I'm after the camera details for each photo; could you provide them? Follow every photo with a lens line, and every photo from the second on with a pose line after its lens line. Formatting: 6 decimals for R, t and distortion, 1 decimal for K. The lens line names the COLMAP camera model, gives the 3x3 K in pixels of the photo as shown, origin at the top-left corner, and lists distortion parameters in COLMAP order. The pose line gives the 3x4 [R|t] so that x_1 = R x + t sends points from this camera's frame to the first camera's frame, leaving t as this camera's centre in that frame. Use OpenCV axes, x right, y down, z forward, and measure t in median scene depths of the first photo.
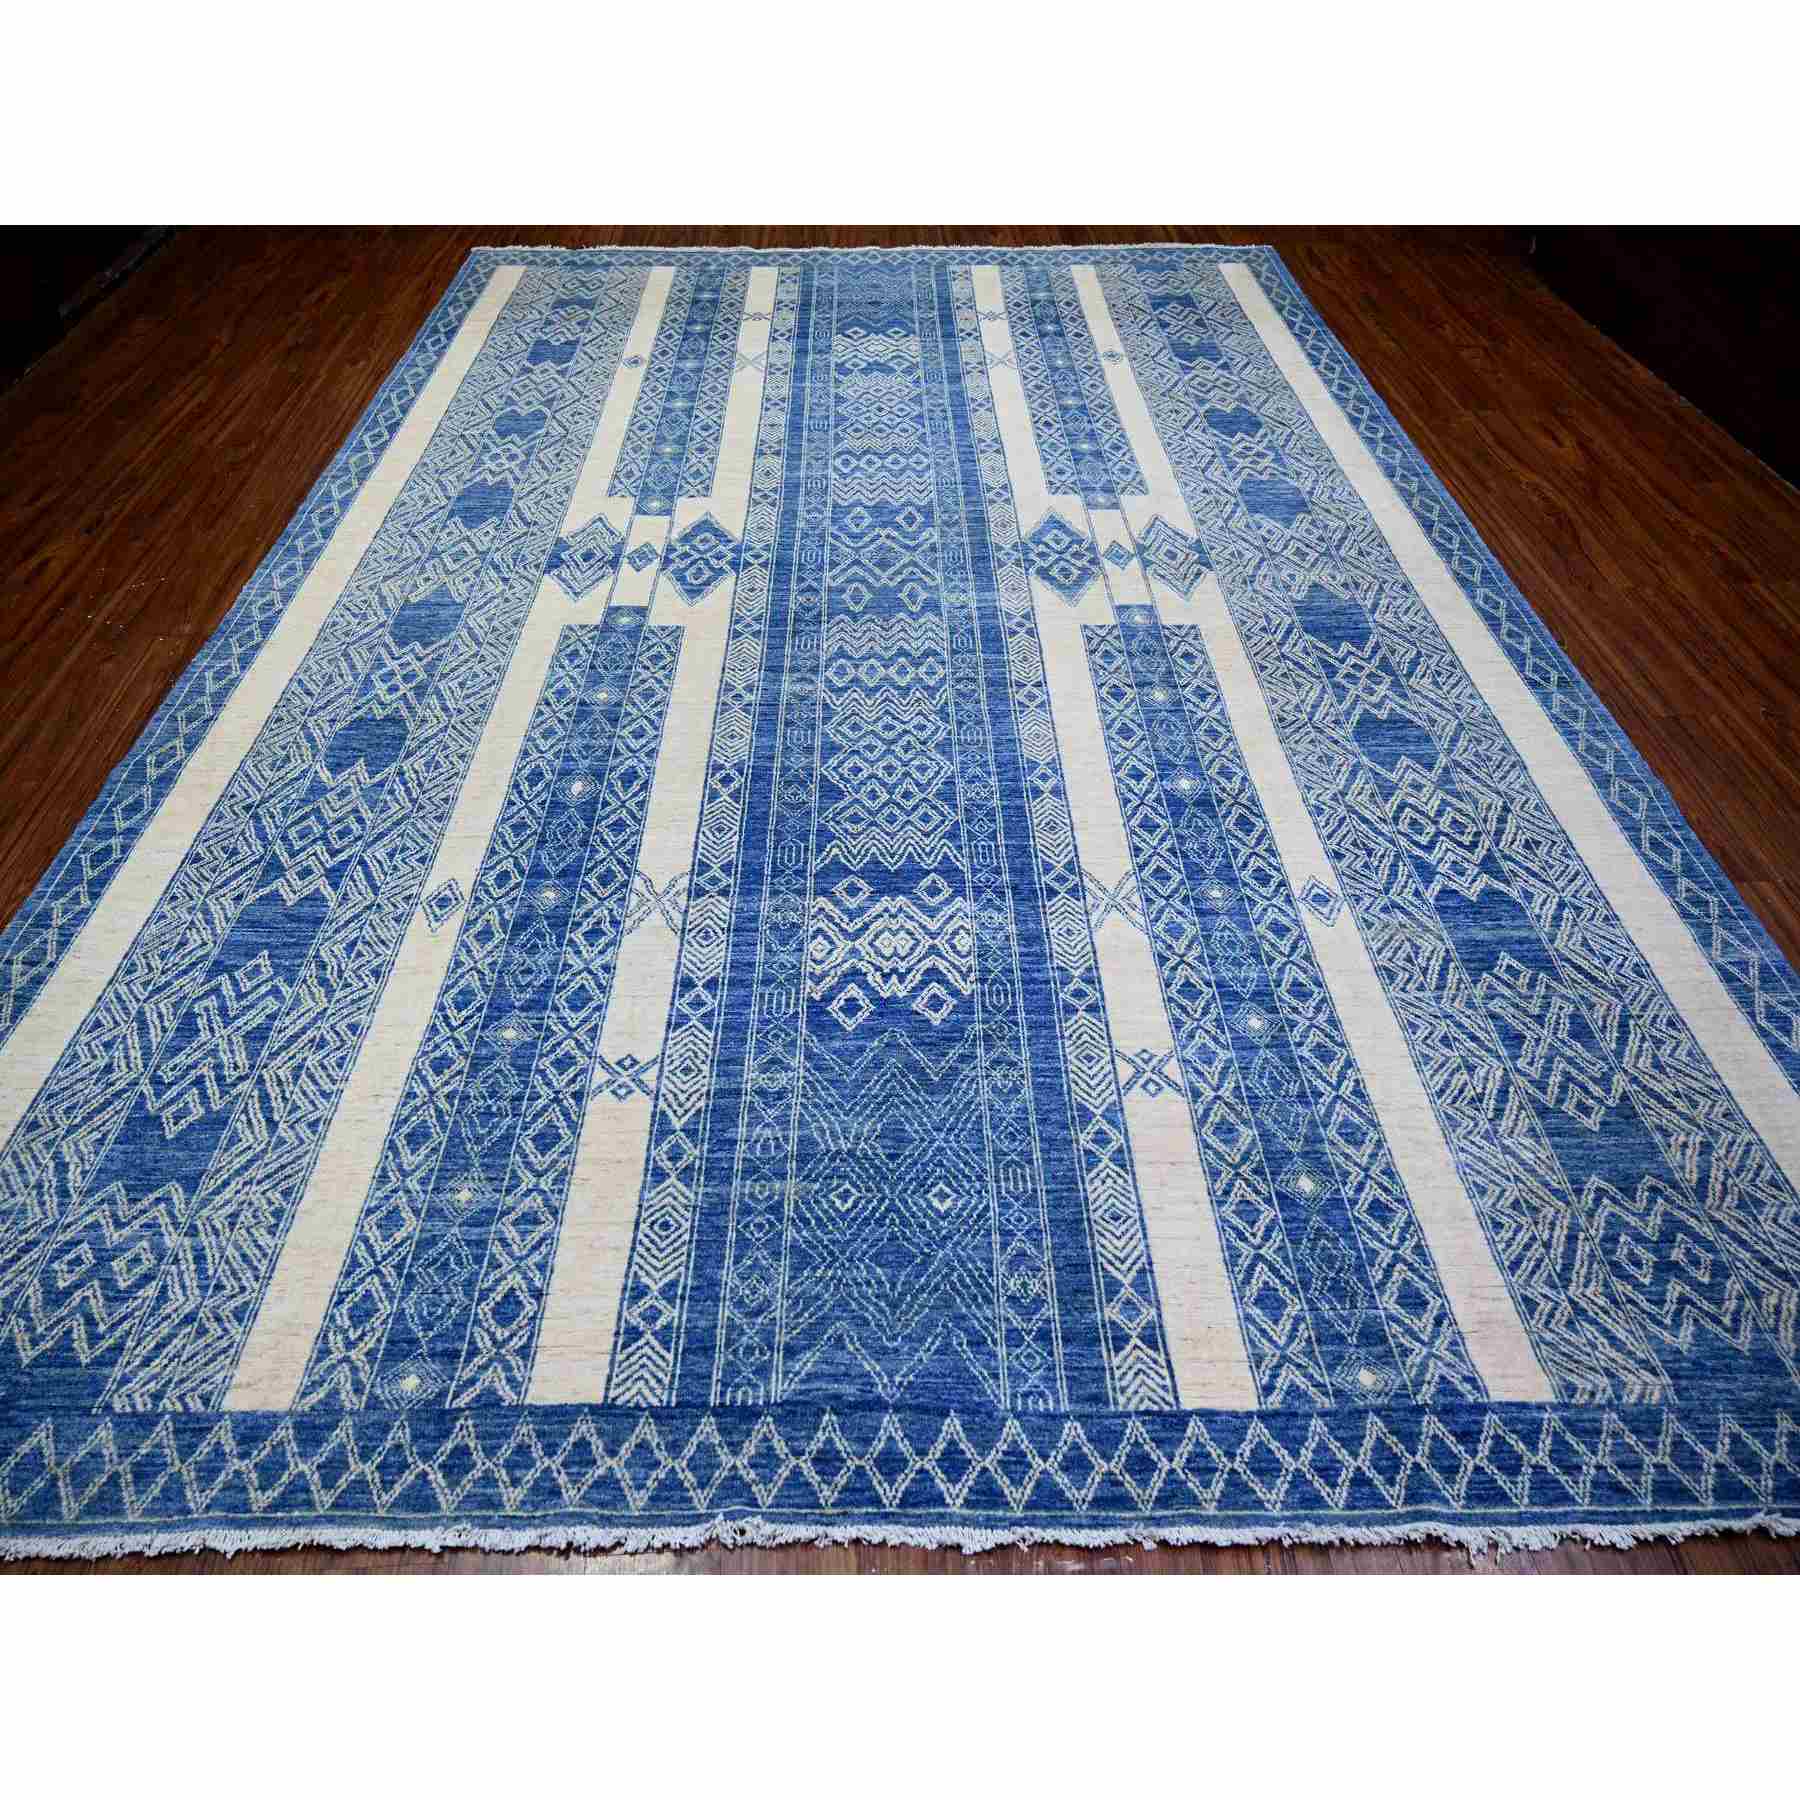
lens RADIAL K [[1201.1, 0, 900.0], [0, 1201.1, 900.0], [0, 0, 1]] dist [-0.010722, 0.000820]
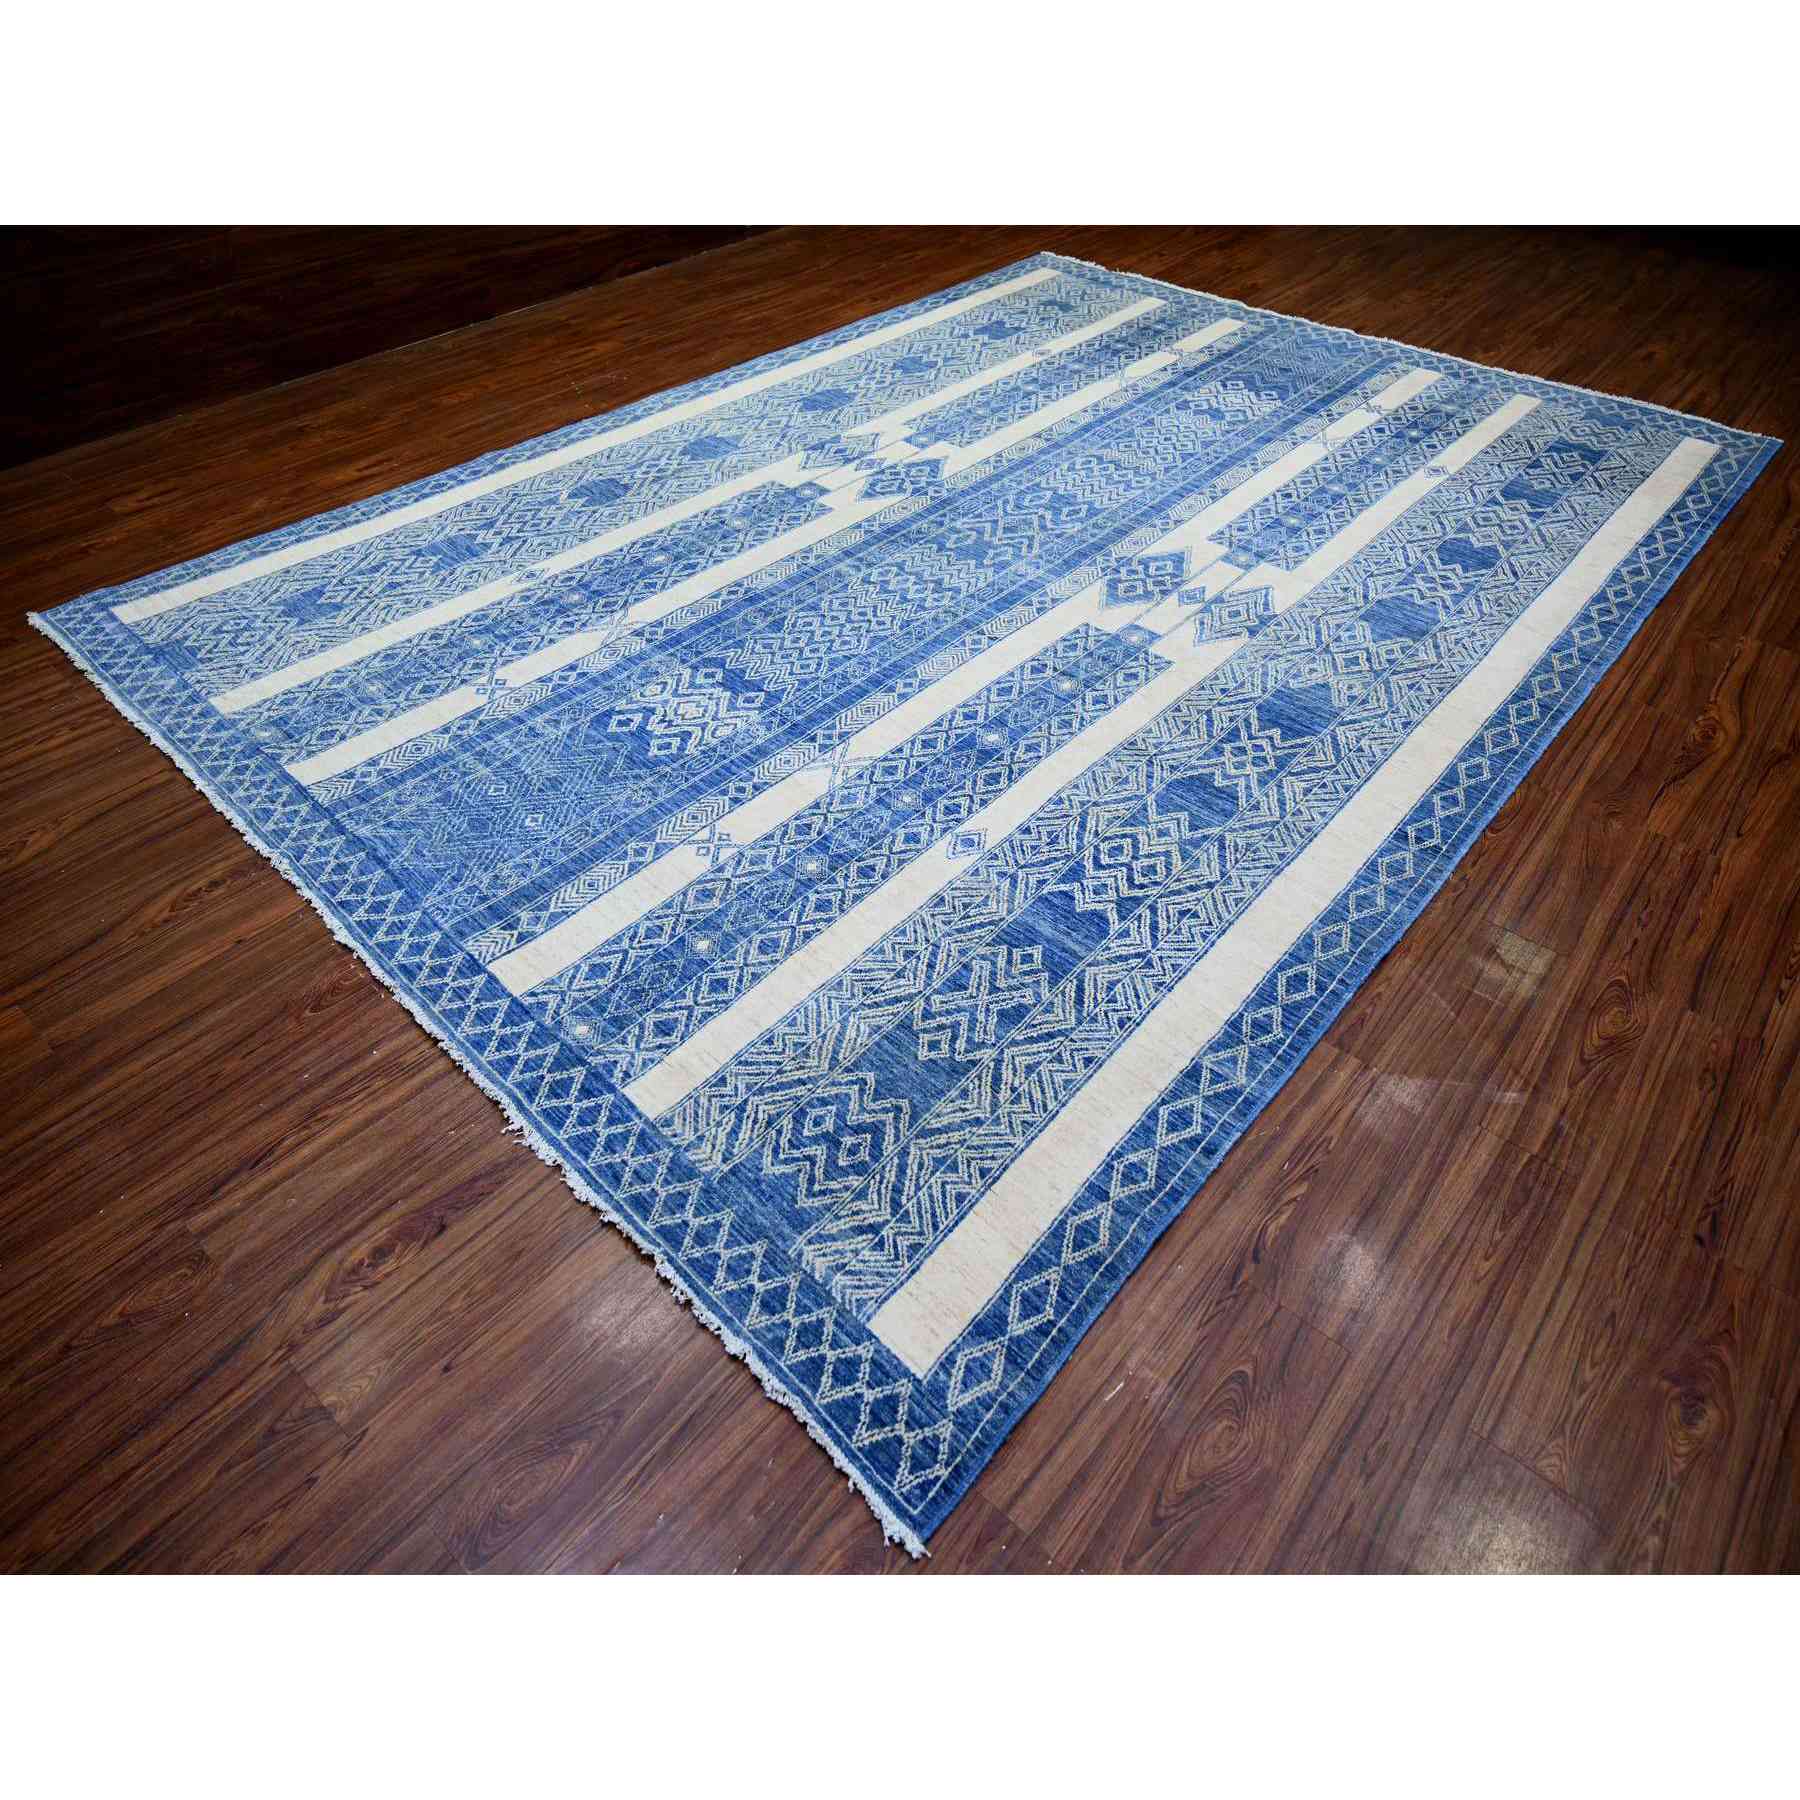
lens RADIAL K [[1291.9, 0, 900.0], [0, 1291.9, 900.0], [0, 0, 1]] dist [-0.011445, 0.003586]
pose [[0.692497, 0.470452, -0.546922, 1.014441], [-0.513366, 0.853992, 0.084579, -0.024757], [0.506857, 0.222200, 0.832900, -0.047868]]
